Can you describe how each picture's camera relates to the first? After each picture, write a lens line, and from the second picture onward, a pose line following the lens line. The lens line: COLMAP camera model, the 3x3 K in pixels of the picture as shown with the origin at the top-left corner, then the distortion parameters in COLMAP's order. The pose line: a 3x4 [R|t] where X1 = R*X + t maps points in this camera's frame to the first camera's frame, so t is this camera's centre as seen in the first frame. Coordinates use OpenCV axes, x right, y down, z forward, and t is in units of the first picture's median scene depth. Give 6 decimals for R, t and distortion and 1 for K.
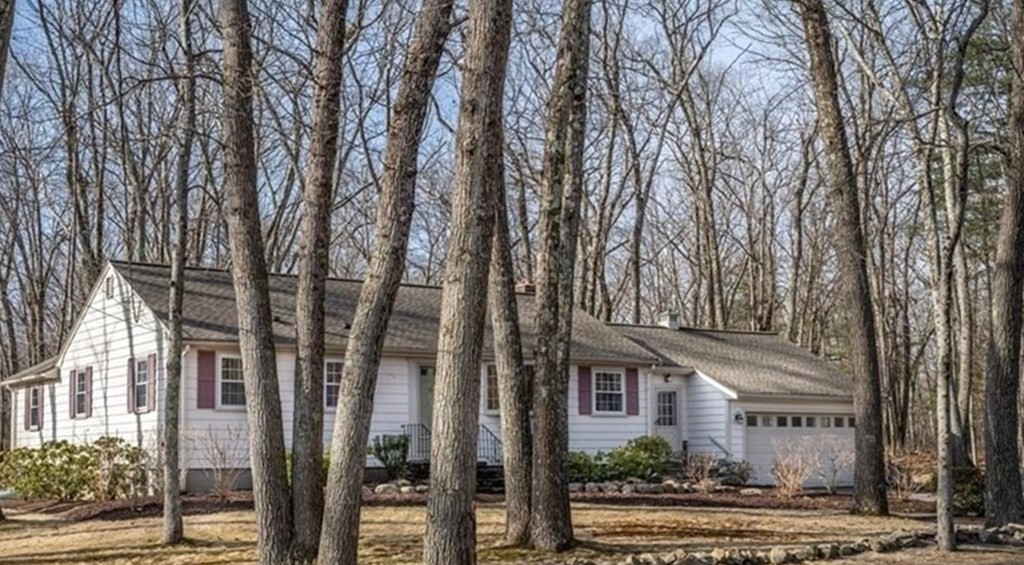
lens RADIAL K [[1355.4, 0, 512.0], [0, 1355.4, 282.5], [0, 0, 1]] dist [-0.002579, -0.011613]
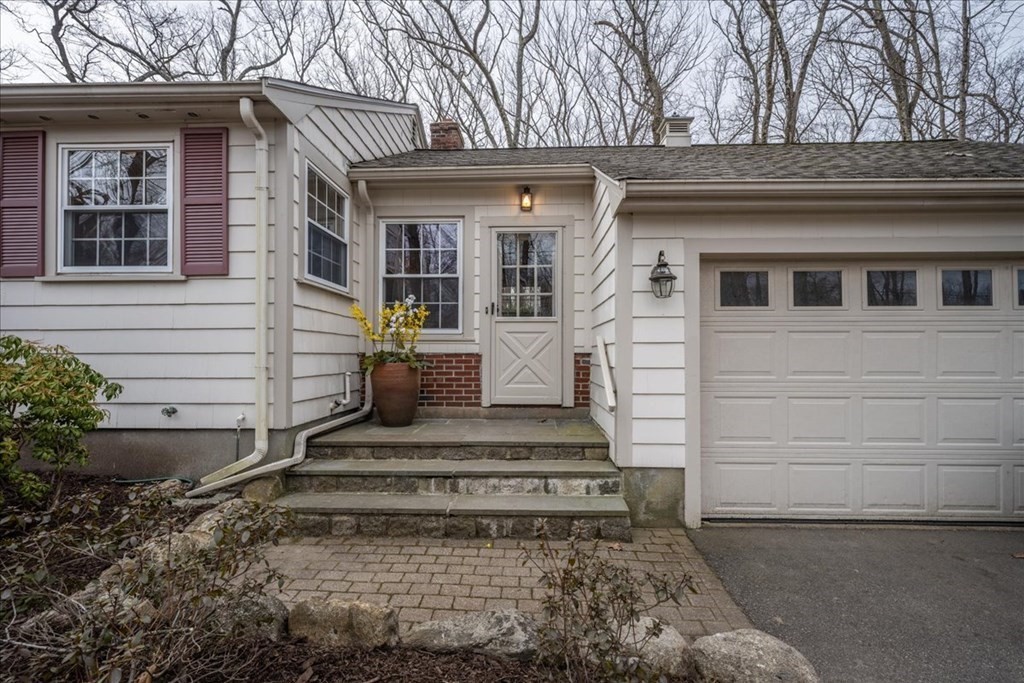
lens RADIAL K [[469.6, 0, 512.0], [0, 469.6, 341.5], [0, 0, 1]] dist [0.000860, -0.000249]
pose [[0.798012, -0.004152, -0.602627, 0.198727], [0.070453, 0.993762, 0.086449, 0.101233], [0.598509, -0.111445, 0.793327, 0.887589]]
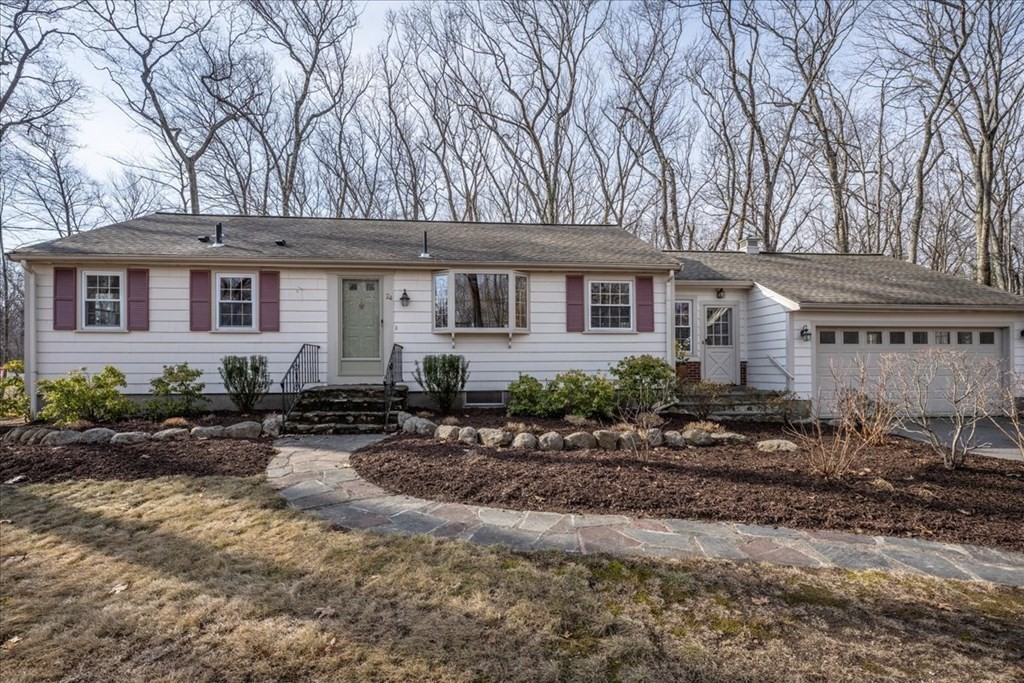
lens RADIAL K [[483.4, 0, 509.2], [0, 483.4, 347.2], [0, 0, 1]] dist [-0.004564, -0.000904]
pose [[0.869634, -0.012837, -0.493530, 0.153219], [0.058491, 0.995300, 0.077177, 0.073755], [0.490220, -0.095983, 0.866298, 0.645895]]
